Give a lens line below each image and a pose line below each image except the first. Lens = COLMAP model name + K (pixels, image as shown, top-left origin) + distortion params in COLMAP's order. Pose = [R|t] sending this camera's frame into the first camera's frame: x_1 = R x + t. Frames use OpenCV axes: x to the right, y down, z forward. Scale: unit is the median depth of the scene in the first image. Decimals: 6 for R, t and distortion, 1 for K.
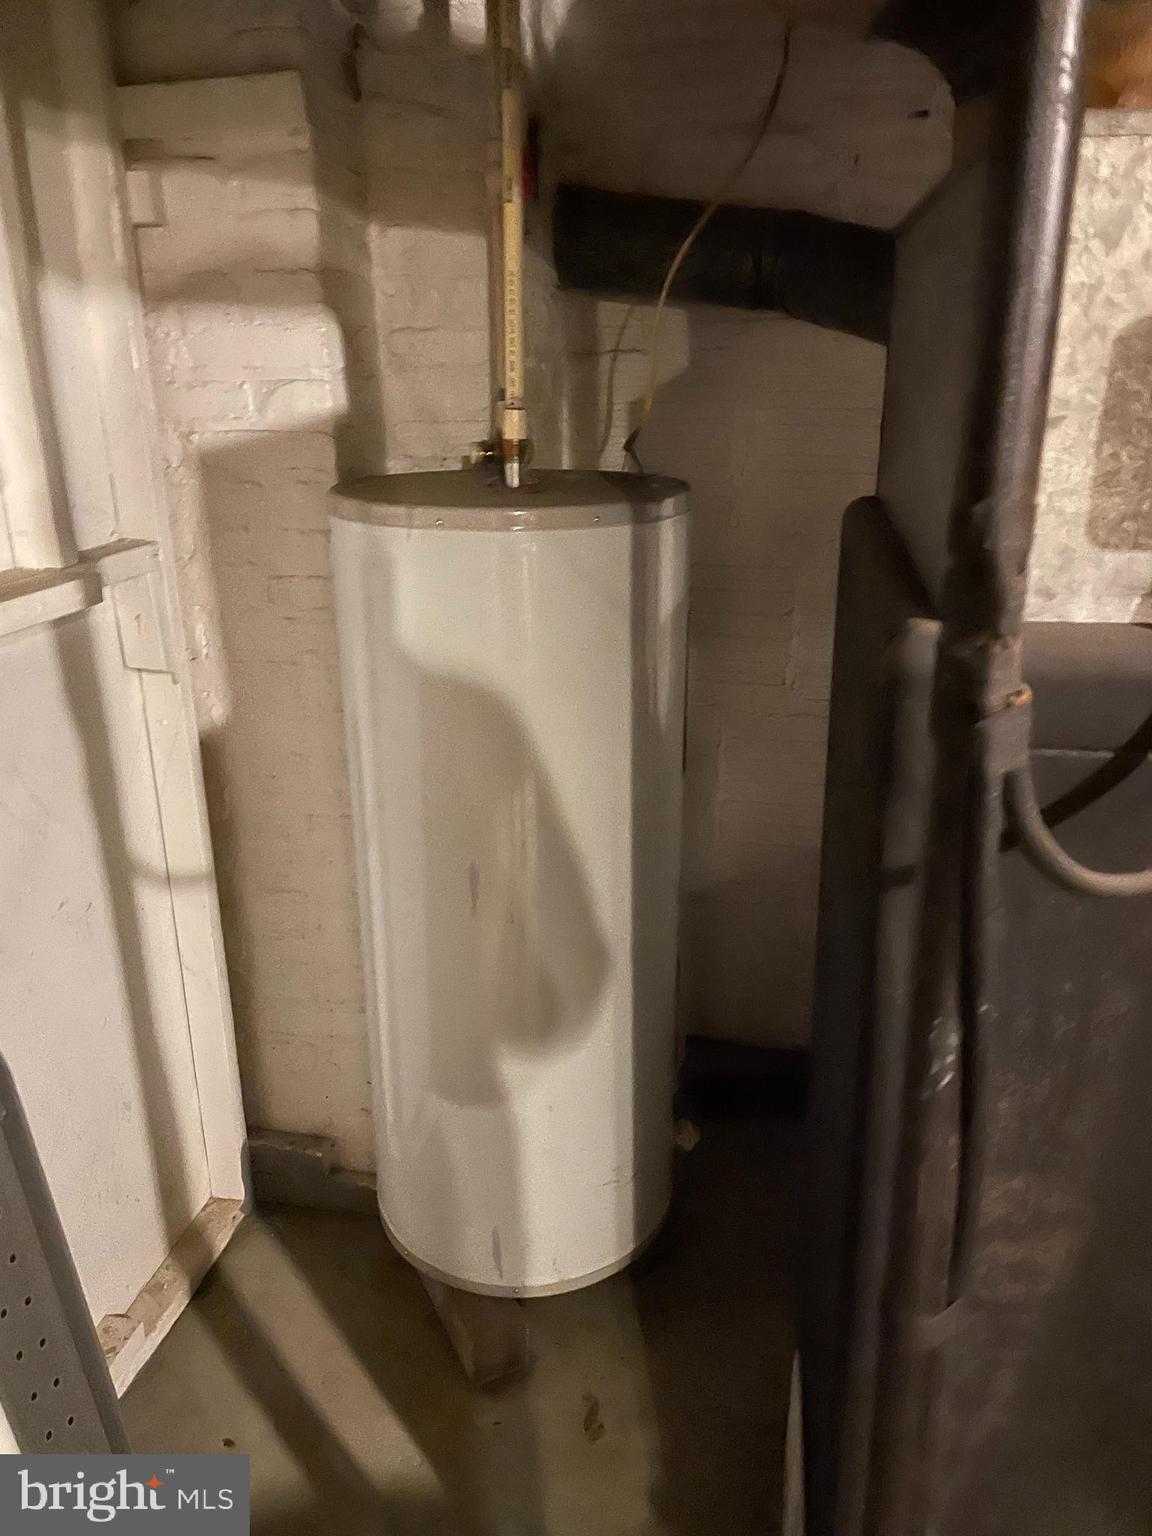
lens RADIAL K [[1125.1, 0, 574.3], [0, 1125.1, 739.6], [0, 0, 1]] dist [0.089279, -0.116058]
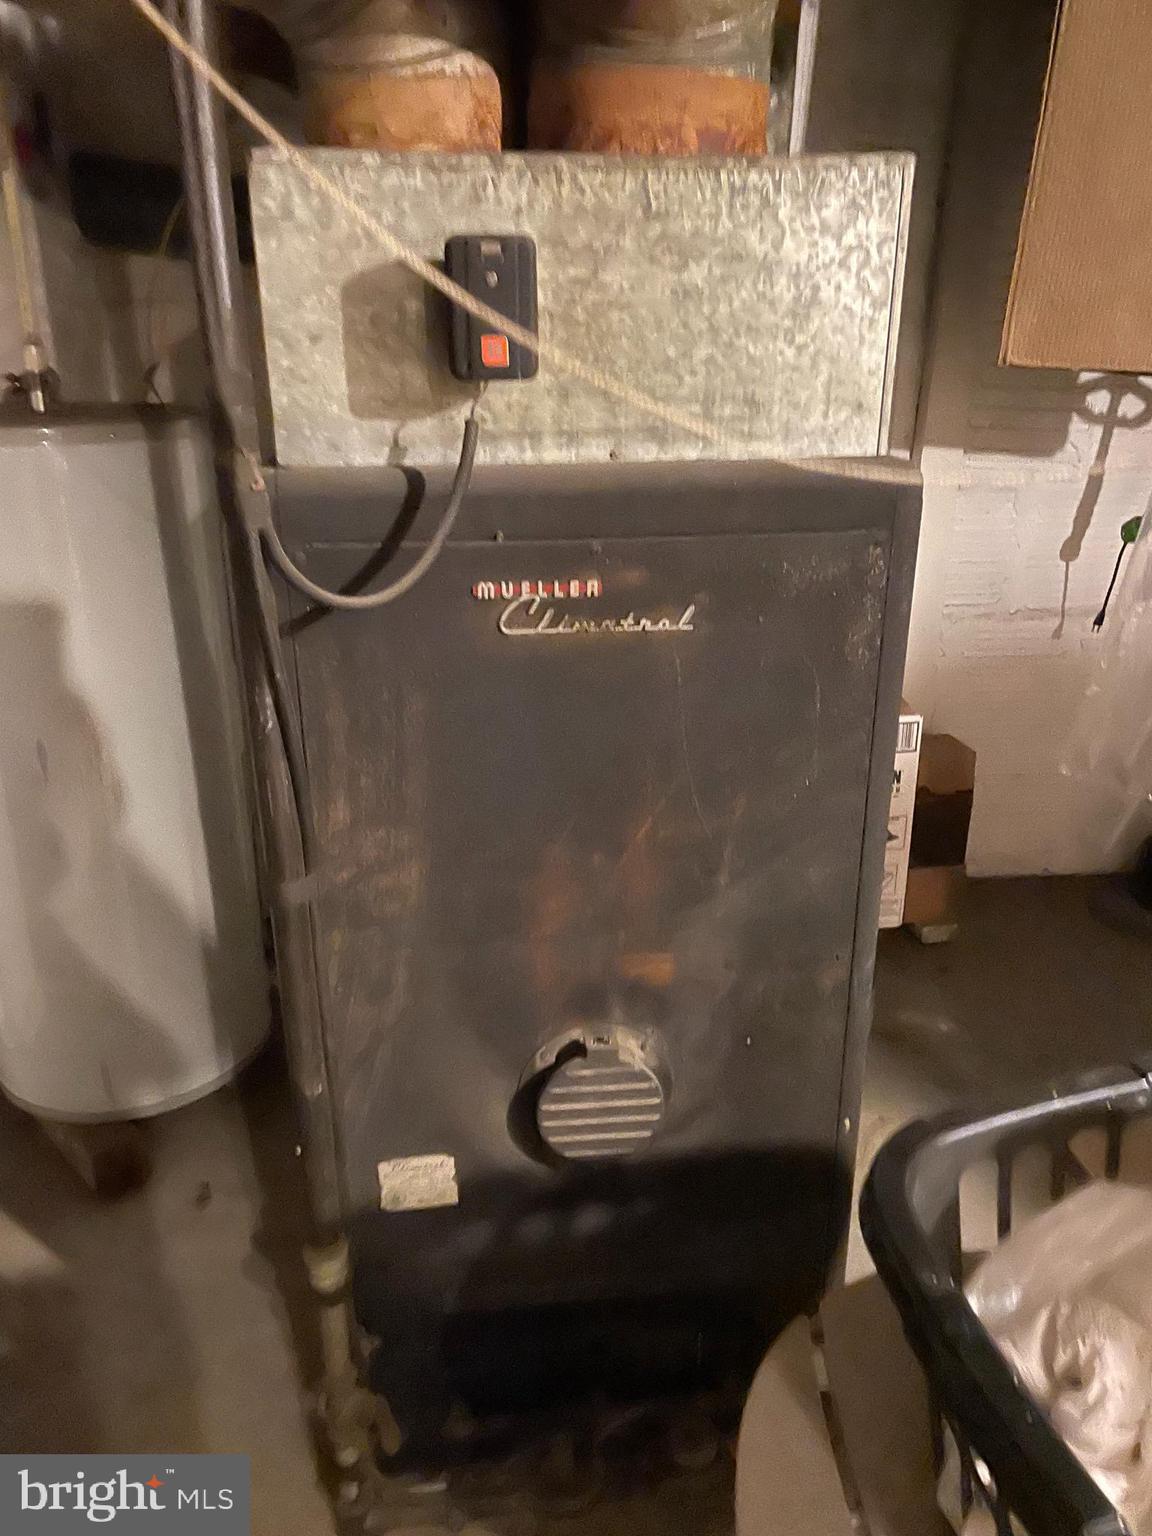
lens RADIAL K [[1125.1, 0, 574.3], [0, 1125.1, 739.6], [0, 0, 1]] dist [0.089279, -0.116058]
pose [[0.955426, -0.091774, 0.280606, 0.114207], [0.083986, 0.995676, 0.039682, 0.116088], [-0.283034, -0.014346, 0.959003, -0.302038]]
